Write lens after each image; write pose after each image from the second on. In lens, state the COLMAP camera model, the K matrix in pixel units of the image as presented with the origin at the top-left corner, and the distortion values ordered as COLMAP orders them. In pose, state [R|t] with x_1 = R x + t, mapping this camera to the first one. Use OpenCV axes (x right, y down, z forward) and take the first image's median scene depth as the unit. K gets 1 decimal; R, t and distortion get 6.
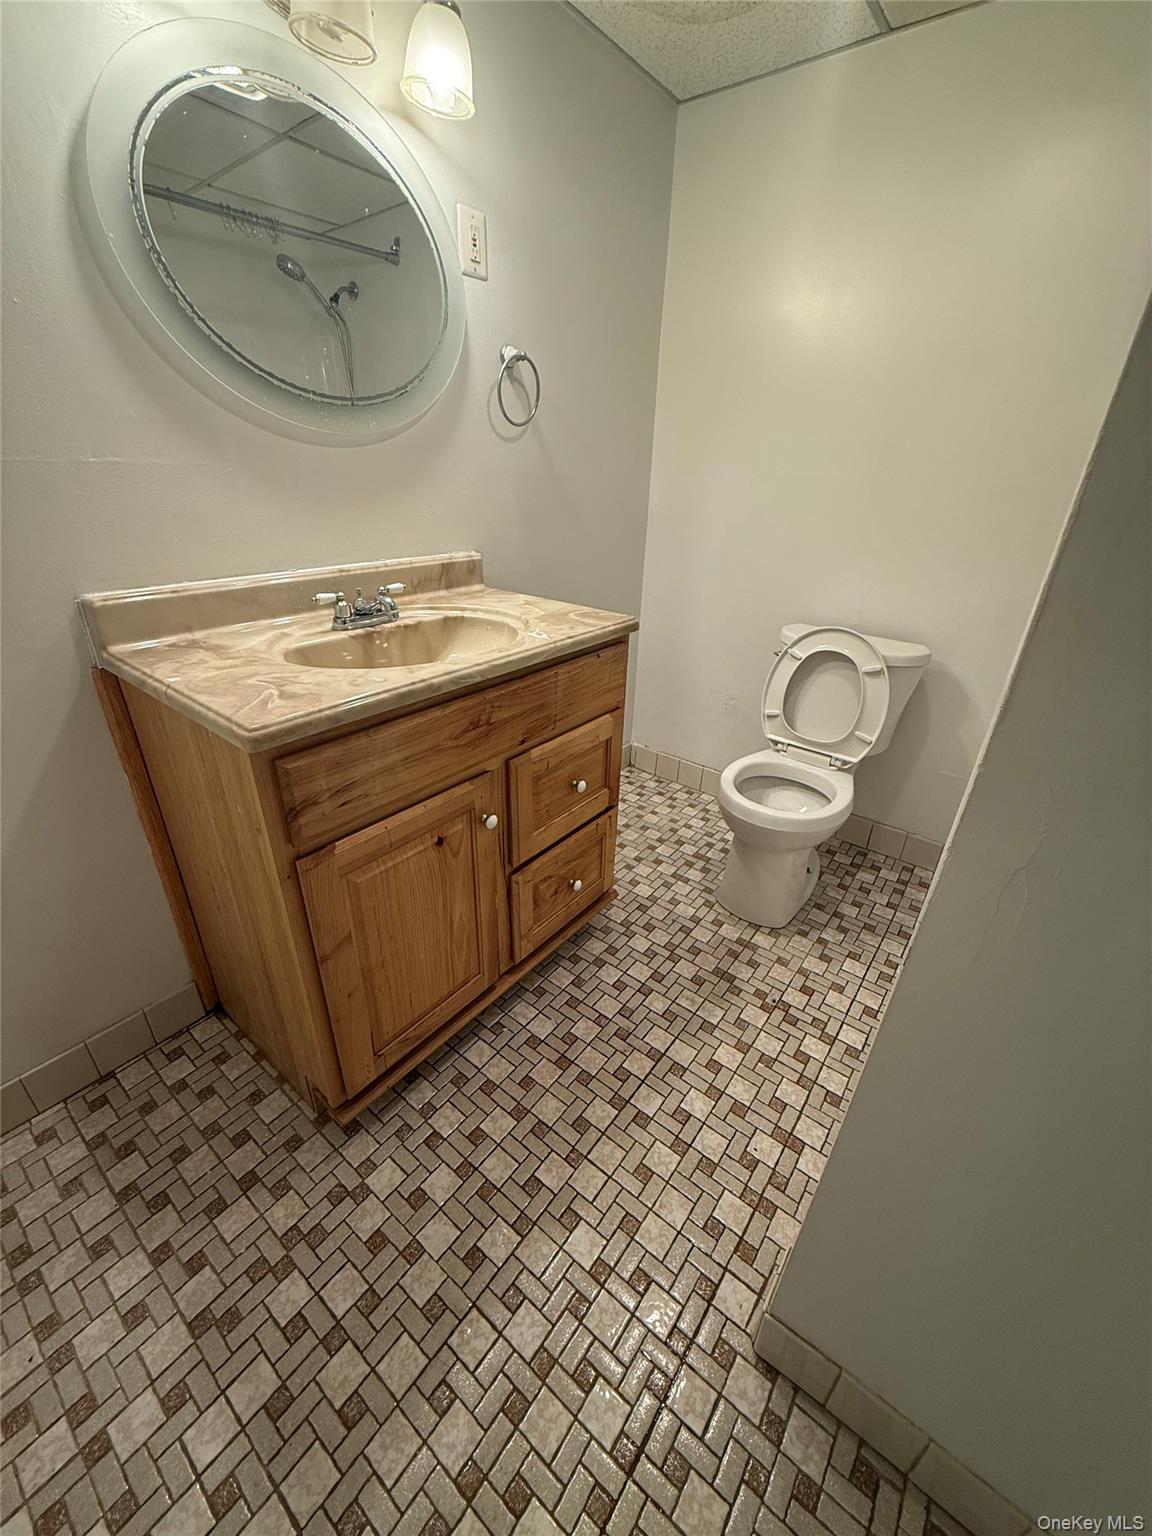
lens RADIAL K [[607.7, 0, 577.5], [0, 607.7, 767.1], [0, 0, 1]] dist [-0.001640, -0.000024]
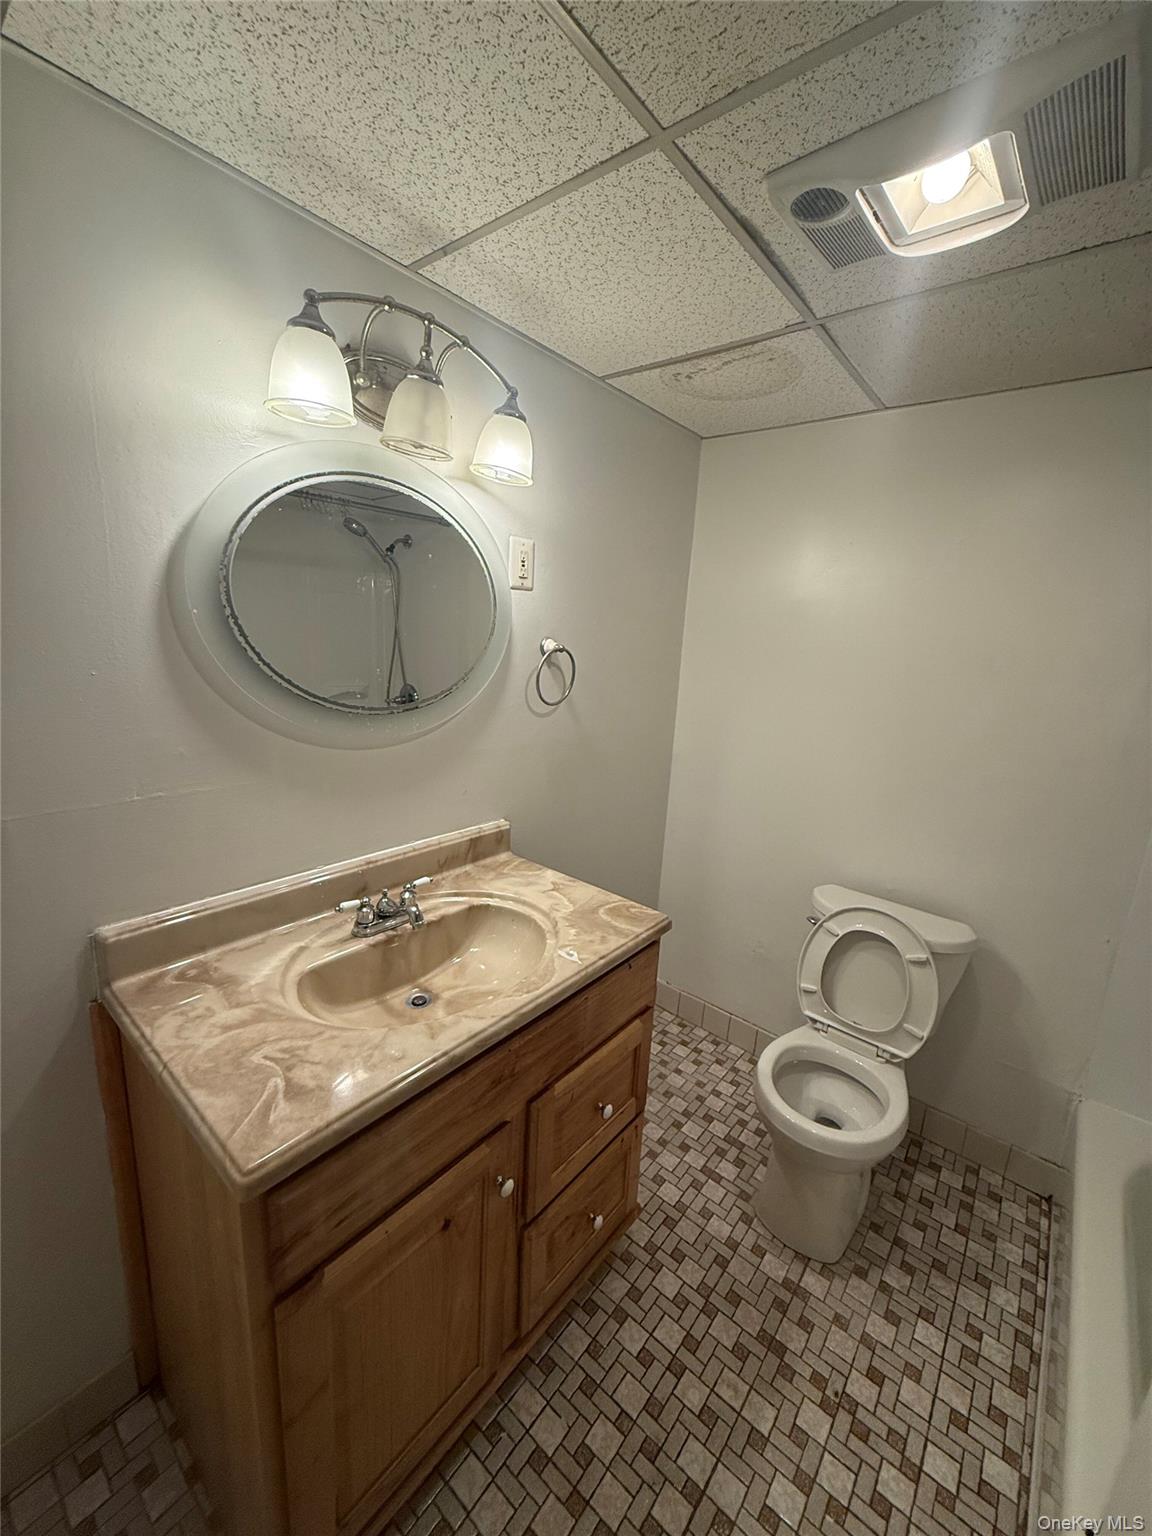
lens RADIAL K [[607.7, 0, 577.5], [0, 607.7, 767.1], [0, 0, 1]] dist [-0.001640, -0.000024]
pose [[0.999248, 0.033858, -0.018882, -0.034262], [-0.037383, 0.970532, -0.238054, -0.221174], [0.010266, 0.238581, 0.971068, 0.013035]]
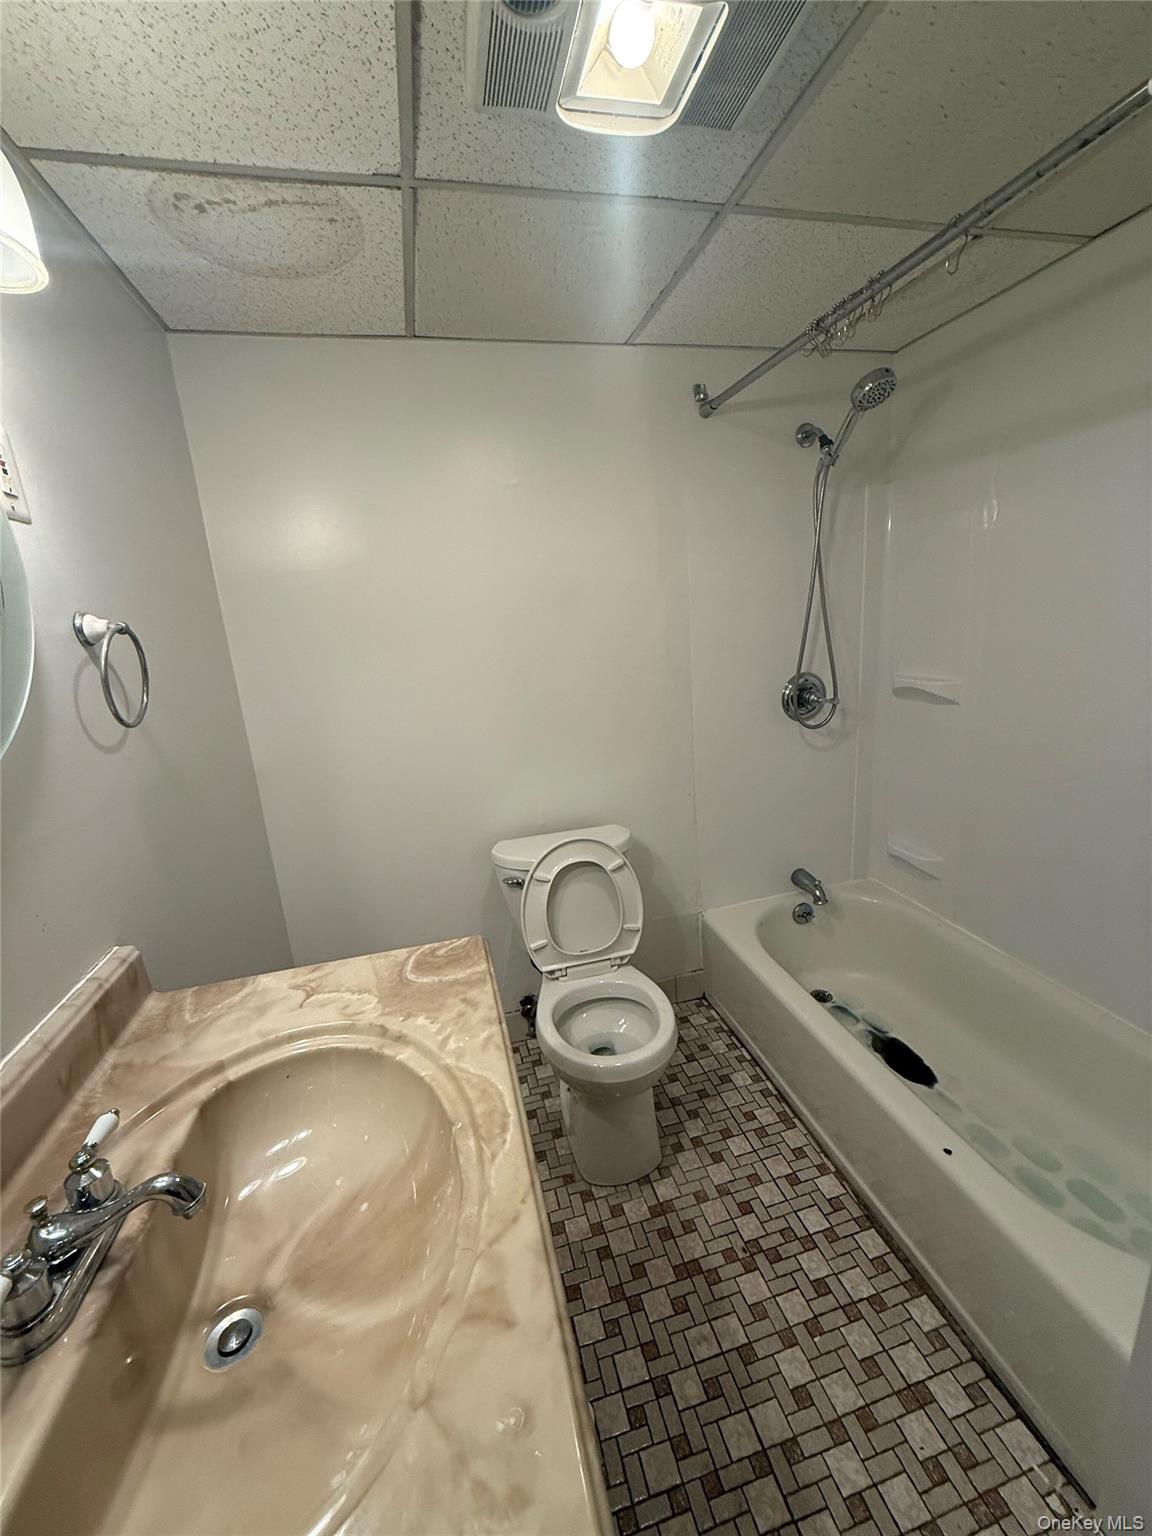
lens RADIAL K [[607.7, 0, 577.5], [0, 607.7, 767.1], [0, 0, 1]] dist [-0.001640, -0.000024]
pose [[0.607174, -0.258733, 0.751264, -0.309165], [0.434529, 0.899709, -0.041331, -0.320117], [-0.665225, 0.351541, 0.658707, 0.331223]]
